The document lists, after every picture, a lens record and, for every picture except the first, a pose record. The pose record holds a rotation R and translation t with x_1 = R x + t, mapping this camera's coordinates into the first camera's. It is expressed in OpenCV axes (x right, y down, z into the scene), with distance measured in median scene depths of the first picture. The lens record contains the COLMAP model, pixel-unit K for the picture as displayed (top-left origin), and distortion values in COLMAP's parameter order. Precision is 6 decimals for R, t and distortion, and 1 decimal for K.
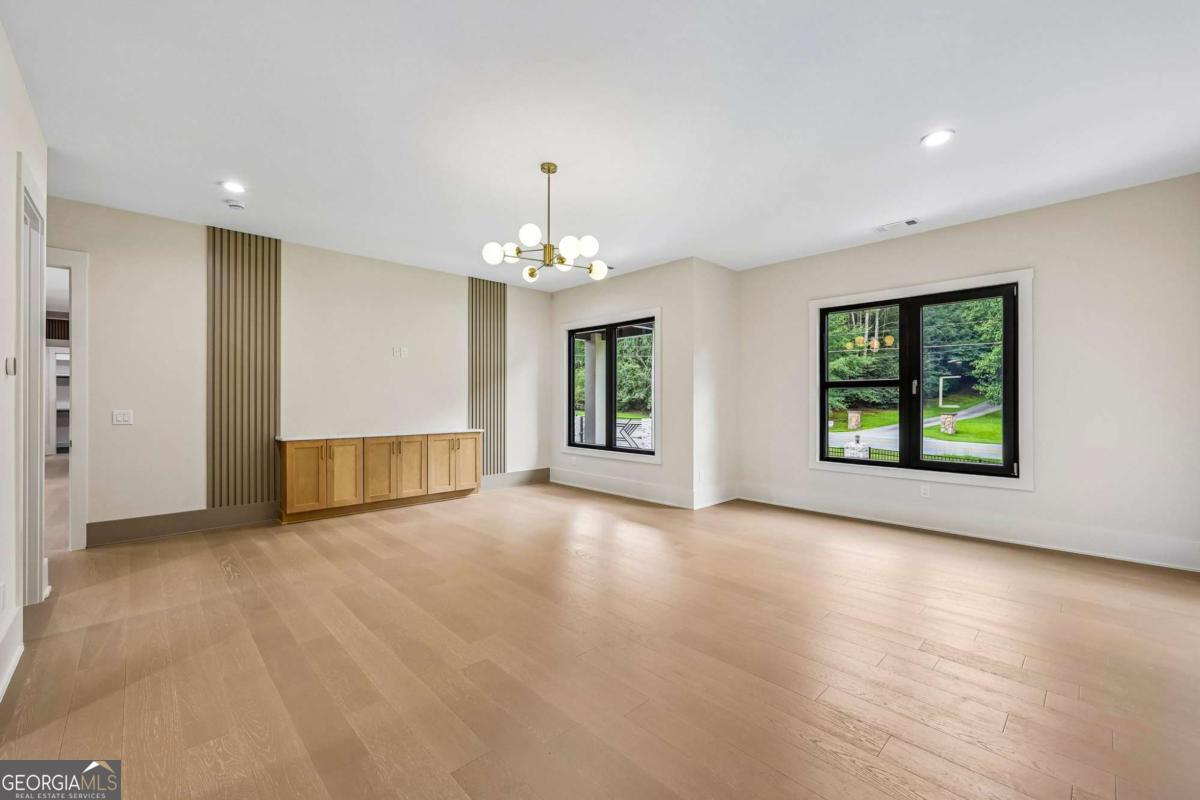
lens RADIAL K [[489.6, 0, 594.3], [0, 489.6, 404.0], [0, 0, 1]] dist [0.000110, -0.000182]
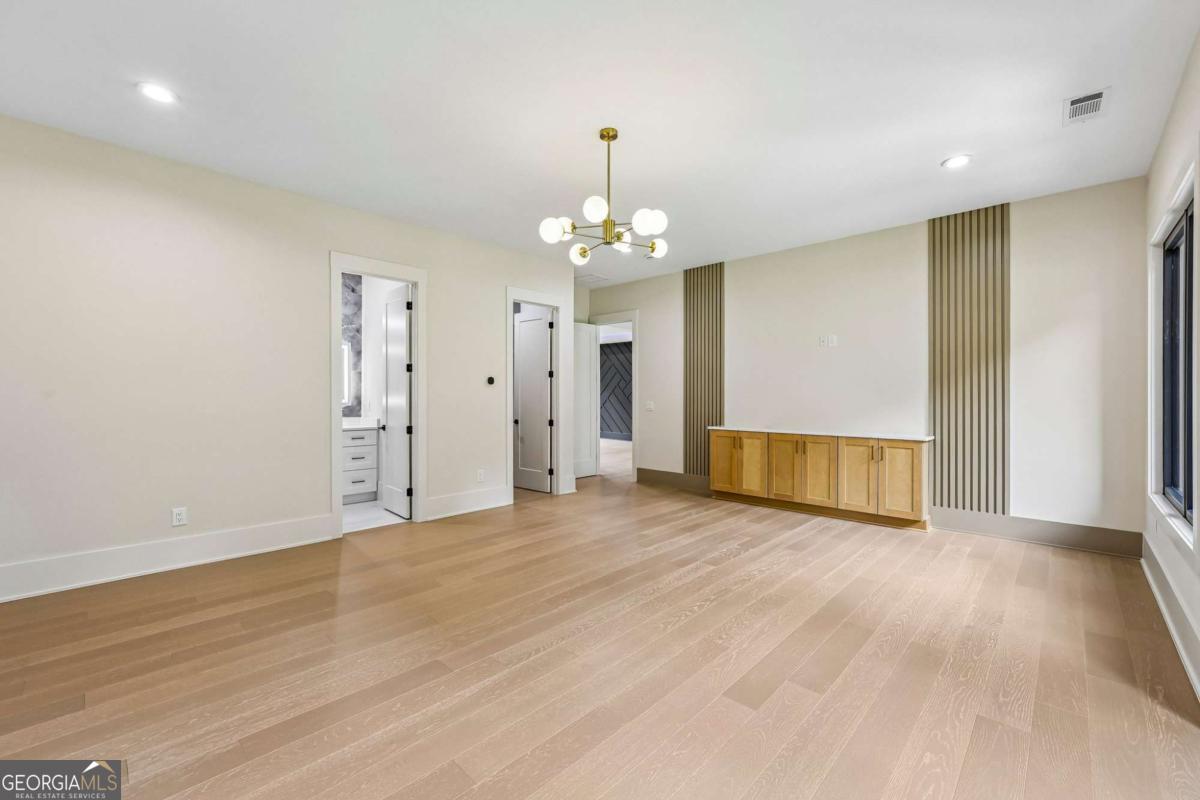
lens RADIAL K [[491.7, 0, 604.0], [0, 491.7, 399.3], [0, 0, 1]] dist [0.001220, -0.000018]
pose [[0.059241, 0.004275, -0.998235, 0.551037], [-0.009135, 0.999951, 0.003740, -0.000384], [0.998202, 0.008897, 0.059278, 0.646095]]
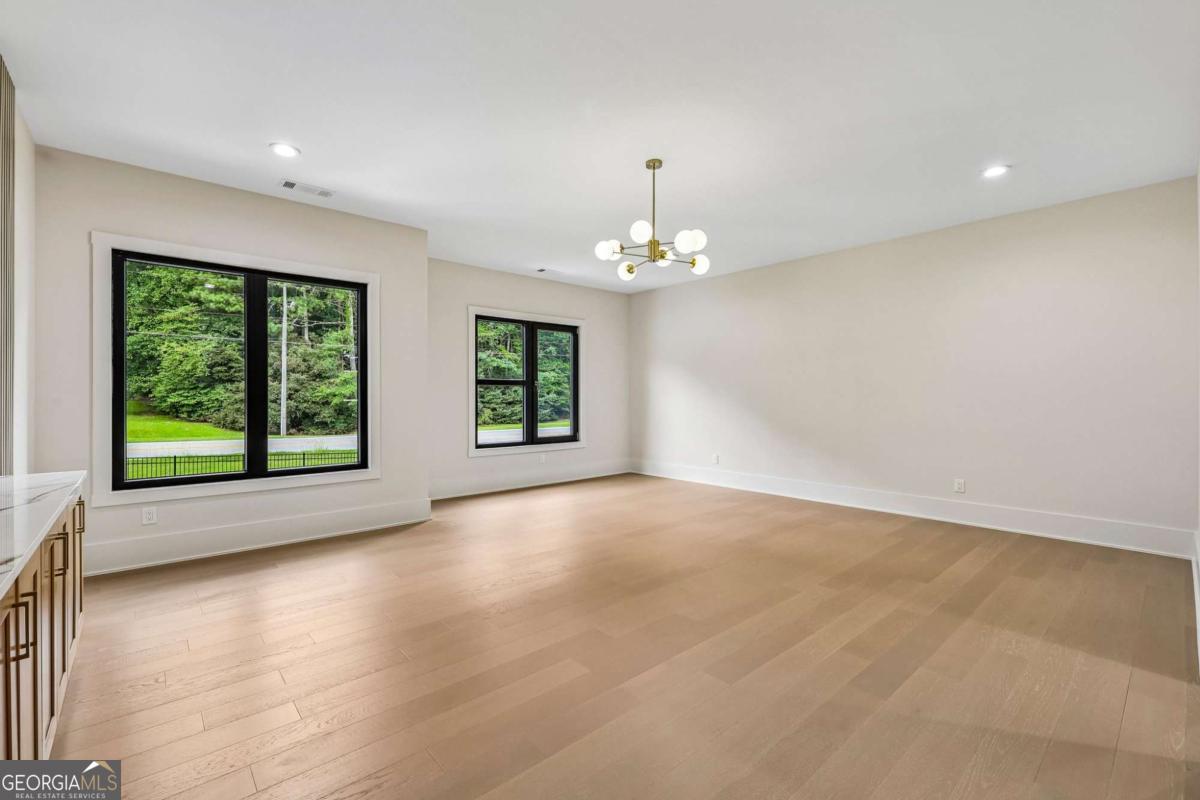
lens RADIAL K [[509.5, 0, 613.3], [0, 509.5, 397.7], [0, 0, 1]] dist [0.000602, -0.000078]
pose [[0.021332, -0.002618, 0.999769, -0.781988], [0.011895, 0.999926, 0.002365, -0.002836], [-0.999702, 0.011842, 0.021361, 0.730813]]
